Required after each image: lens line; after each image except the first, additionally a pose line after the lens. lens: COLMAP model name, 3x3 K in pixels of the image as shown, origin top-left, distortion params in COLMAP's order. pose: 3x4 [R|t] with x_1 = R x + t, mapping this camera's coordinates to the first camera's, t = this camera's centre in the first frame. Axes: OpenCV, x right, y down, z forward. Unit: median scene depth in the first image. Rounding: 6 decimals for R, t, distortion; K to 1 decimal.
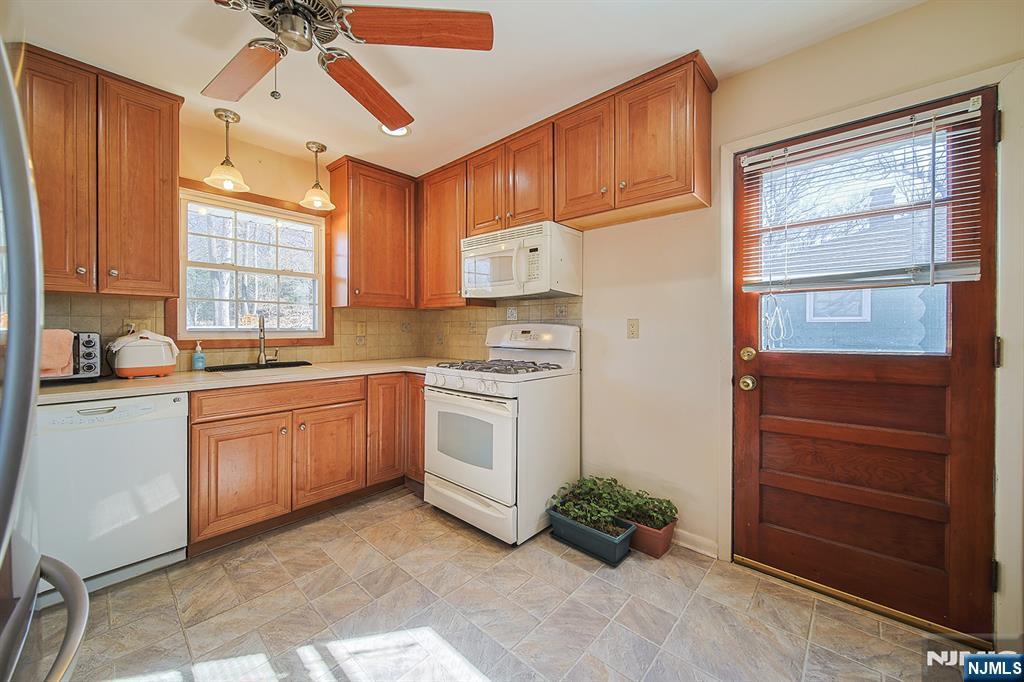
lens RADIAL K [[376.2, 0, 512.9], [0, 376.2, 328.4], [0, 0, 1]] dist [-0.000246, -0.000130]
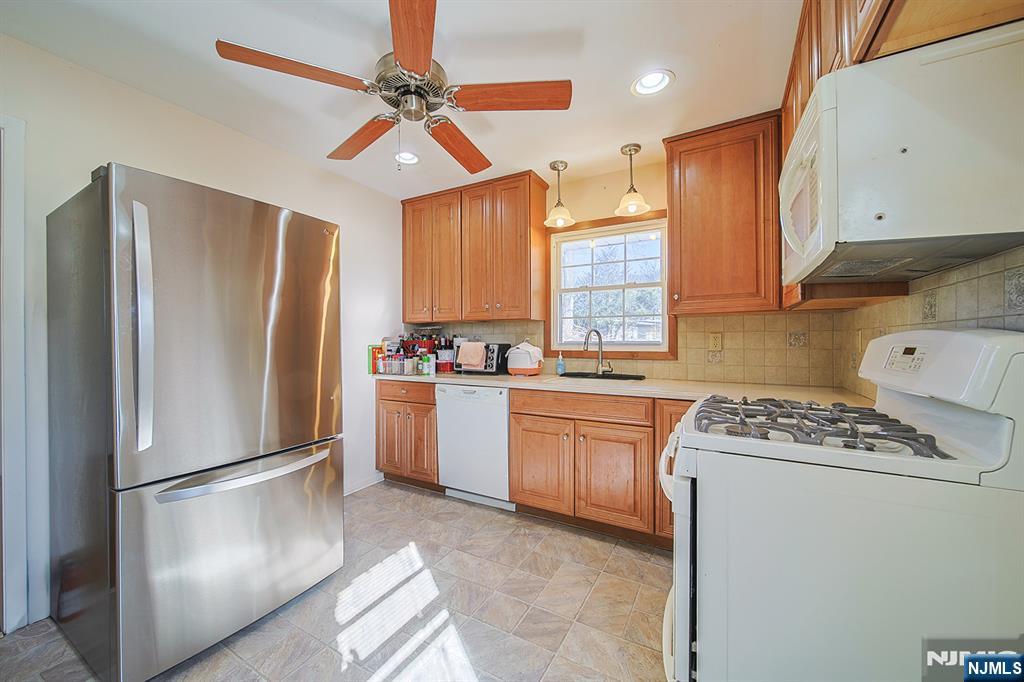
lens RADIAL K [[388.8, 0, 511.0], [0, 388.8, 337.6], [0, 0, 1]] dist [-0.000189, -0.000228]
pose [[0.214551, -0.007841, -0.976681, 0.398029], [0.002670, 0.999969, -0.007441, -0.002948], [0.976709, -0.001012, 0.214565, 0.545285]]
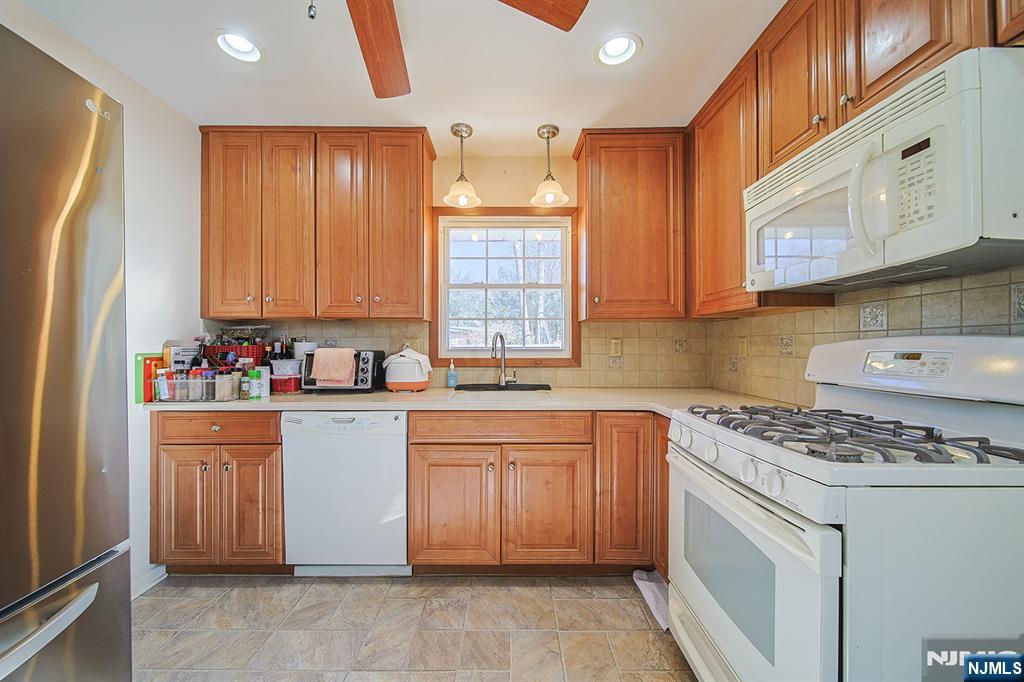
lens RADIAL K [[385.4, 0, 511.8], [0, 385.4, 342.5], [0, 0, 1]] dist [0.001143, -0.001931]
pose [[0.666606, -0.008241, -0.745364, 0.069661], [0.001547, 0.999952, -0.009673, -0.002289], [0.745408, 0.005295, 0.666587, 0.402846]]
